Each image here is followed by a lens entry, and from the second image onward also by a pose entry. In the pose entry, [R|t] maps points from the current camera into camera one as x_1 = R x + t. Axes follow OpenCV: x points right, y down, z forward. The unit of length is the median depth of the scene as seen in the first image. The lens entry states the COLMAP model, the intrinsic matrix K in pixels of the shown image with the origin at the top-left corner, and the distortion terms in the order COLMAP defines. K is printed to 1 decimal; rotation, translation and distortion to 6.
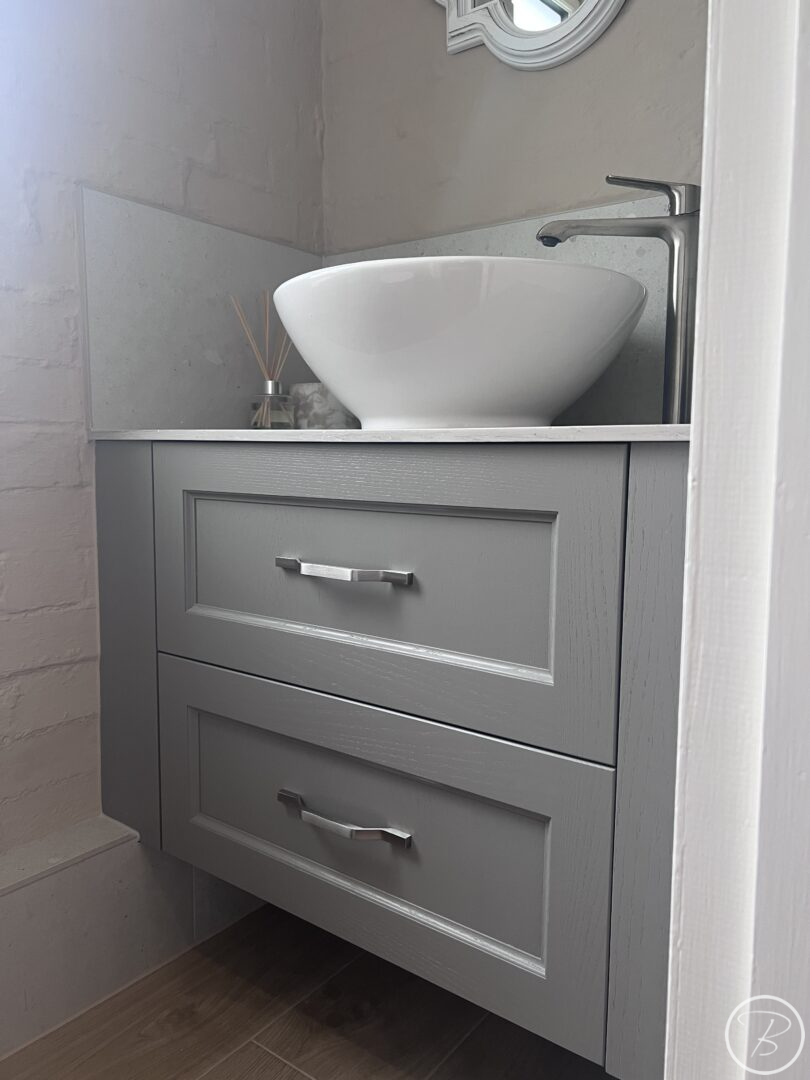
lens RADIAL K [[817.0, 0, 405.2], [0, 817.0, 543.5], [0, 0, 1]] dist [0.057766, -0.069828]
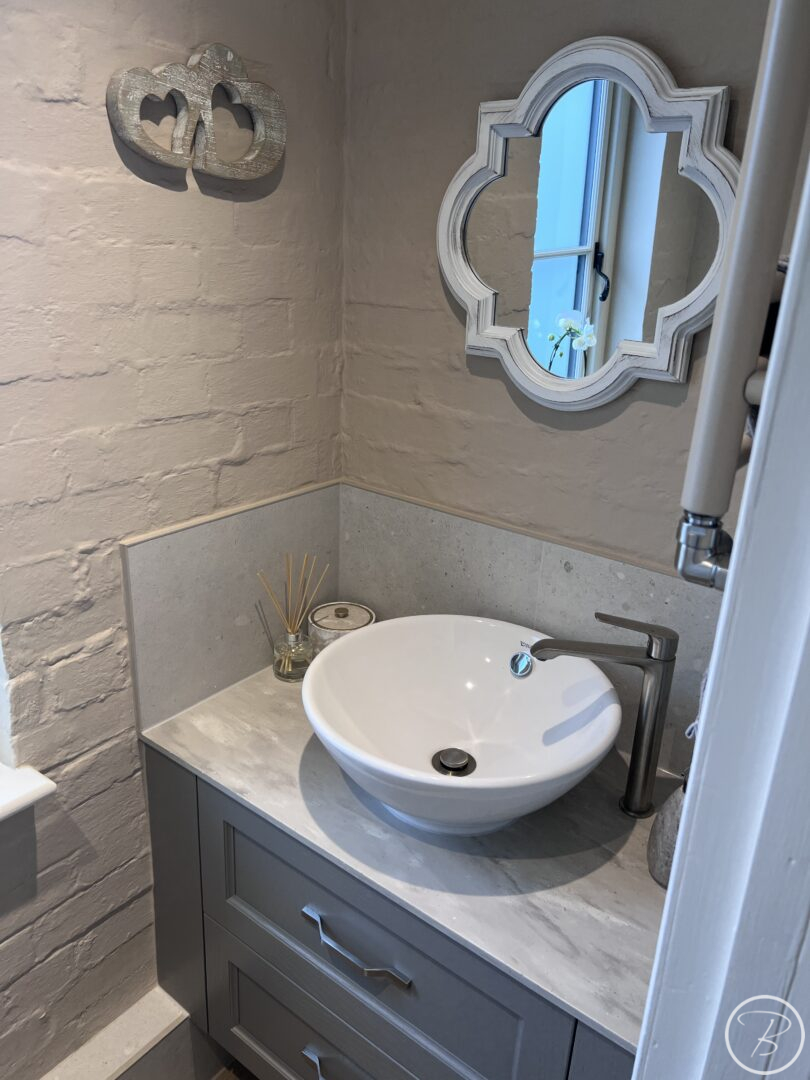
lens RADIAL K [[814.5, 0, 403.1], [0, 814.5, 543.4], [0, 0, 1]] dist [0.058683, -0.073207]
pose [[0.999269, 0.037738, 0.006114, -0.030318], [-0.038076, 0.968076, 0.247749, -0.765984], [0.003431, -0.247800, 0.968805, -0.065379]]
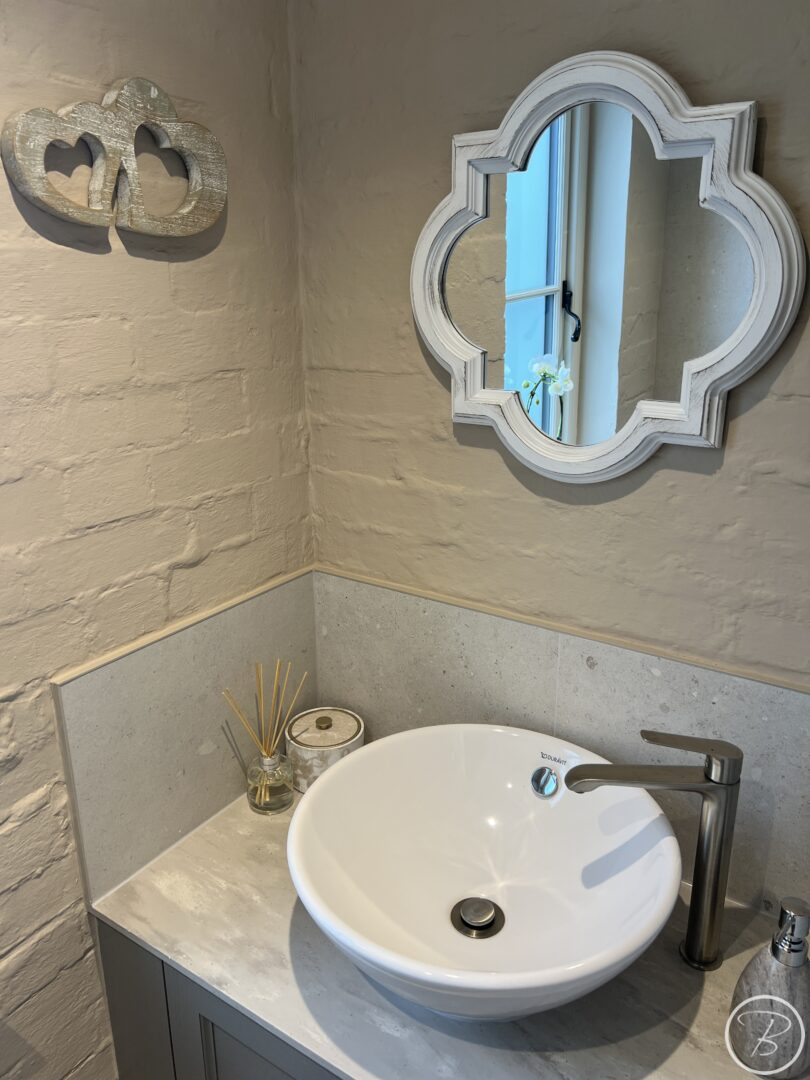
lens RADIAL K [[815.1, 0, 406.9], [0, 815.1, 542.7], [0, 0, 1]] dist [0.063031, -0.076601]
pose [[0.997966, -0.029050, 0.056749, -0.064347], [0.016903, 0.978859, 0.203838, -0.805821], [-0.061471, -0.202464, 0.977358, 0.142008]]
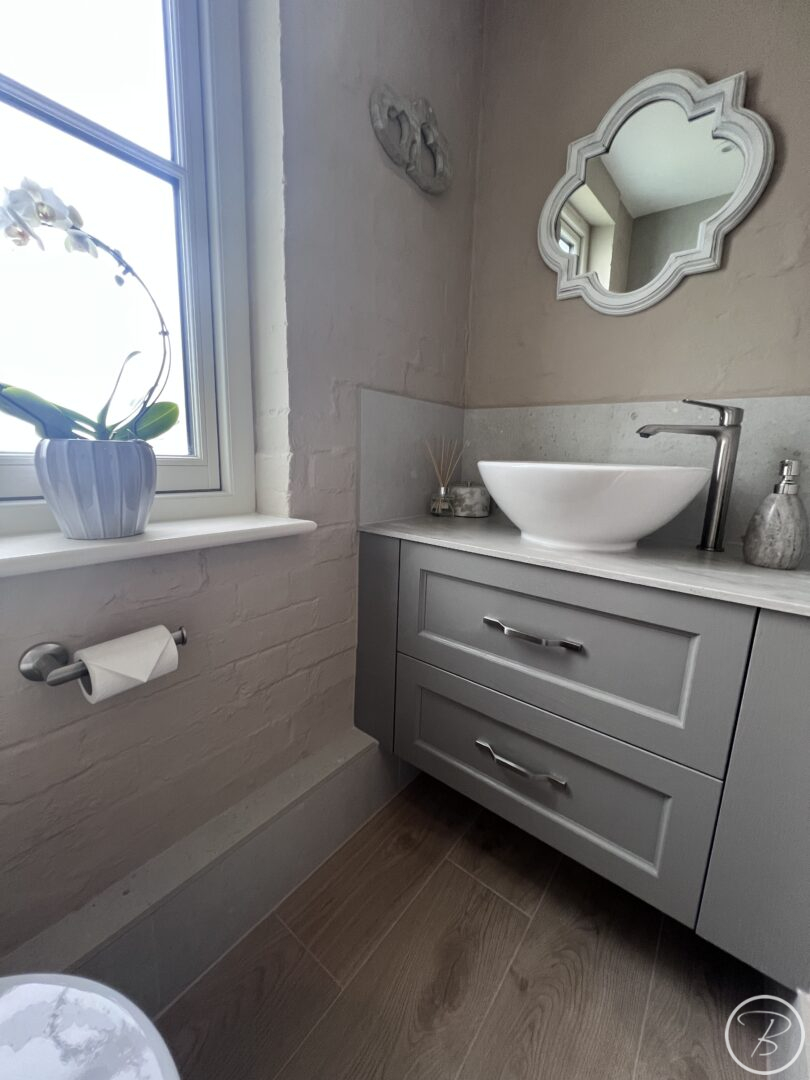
lens RADIAL K [[433.3, 0, 406.0], [0, 433.3, 537.7], [0, 0, 1]] dist [-0.001054, 0.000228]
pose [[0.999417, 0.028527, -0.018734, -0.286006], [-0.026987, 0.996599, 0.077858, -0.203663], [0.020892, -0.077307, 0.996788, 0.074734]]
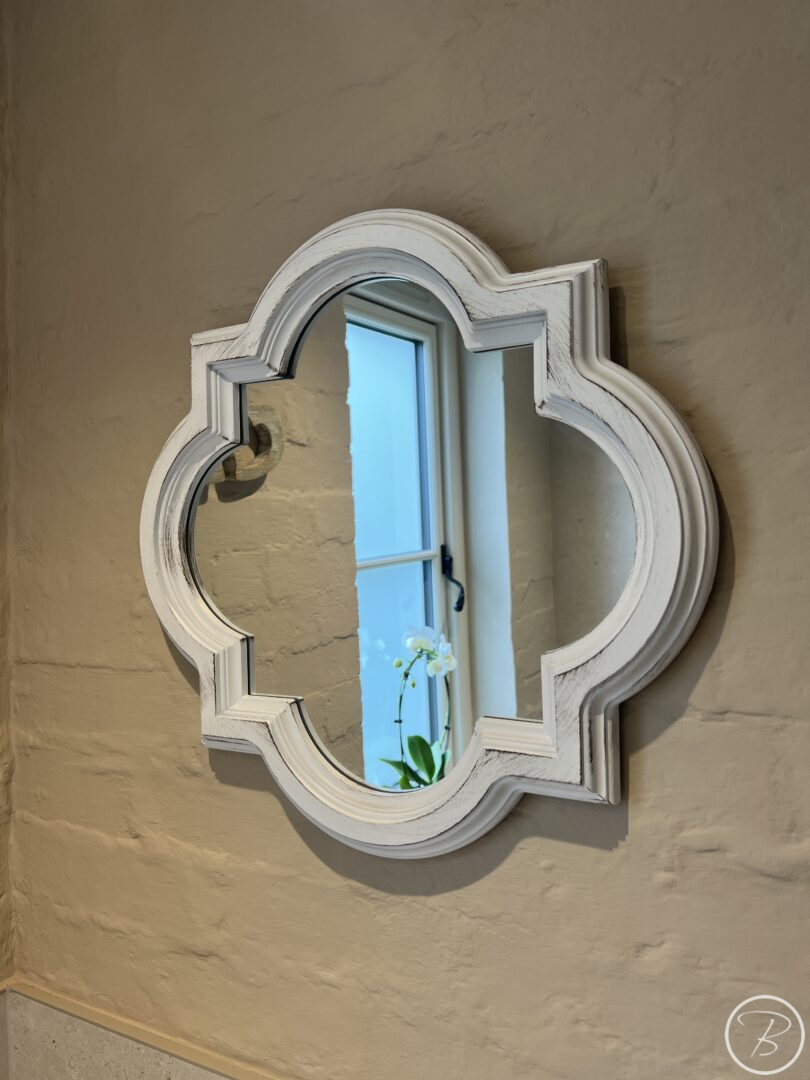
lens RADIAL K [[816.5, 0, 405.6], [0, 816.5, 541.7], [0, 0, 1]] dist [0.041909, -0.049144]
pose [[0.988934, -0.016735, 0.147412, 0.131825], [0.033890, 0.992828, -0.114646, -0.826406], [-0.144436, 0.118373, 0.982408, 0.526384]]
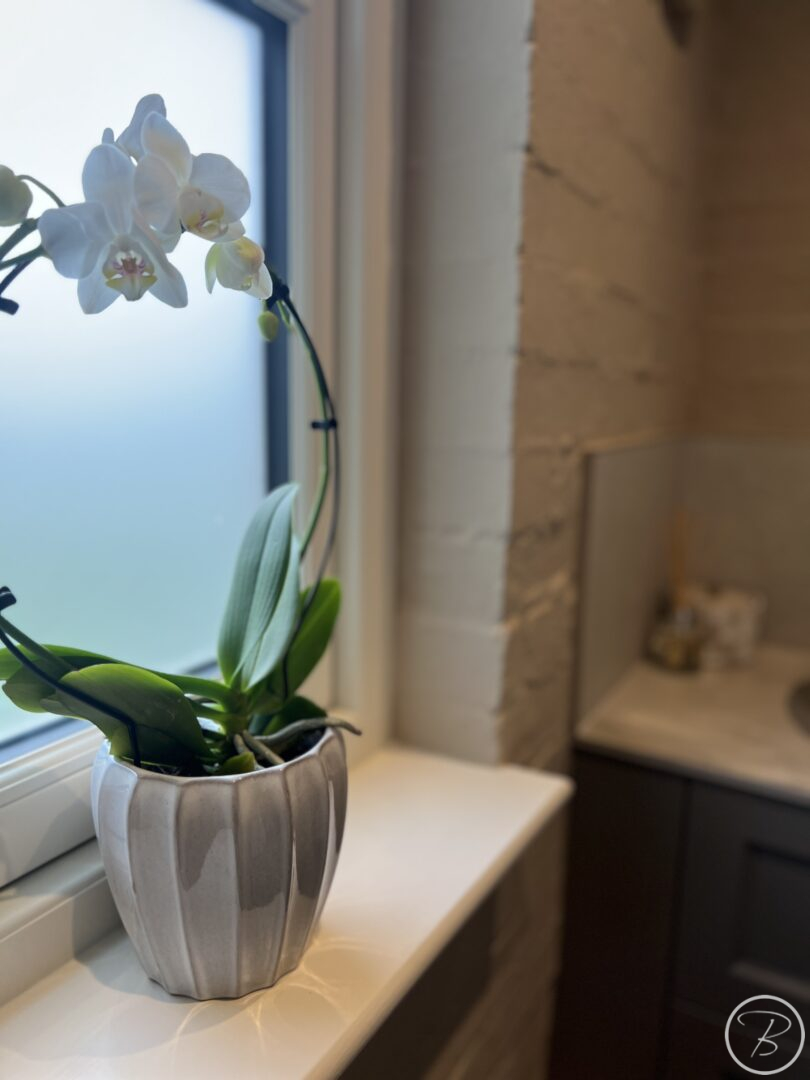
lens RADIAL K [[823.3, 0, 405.2], [0, 823.3, 551.2], [0, 0, 1]] dist [0.048576, -0.064233]
pose [[0.993441, -0.000566, 0.114347, -0.708935], [-0.010328, 0.995456, 0.094656, -0.436137], [-0.113881, -0.095216, 0.988921, 0.227941]]
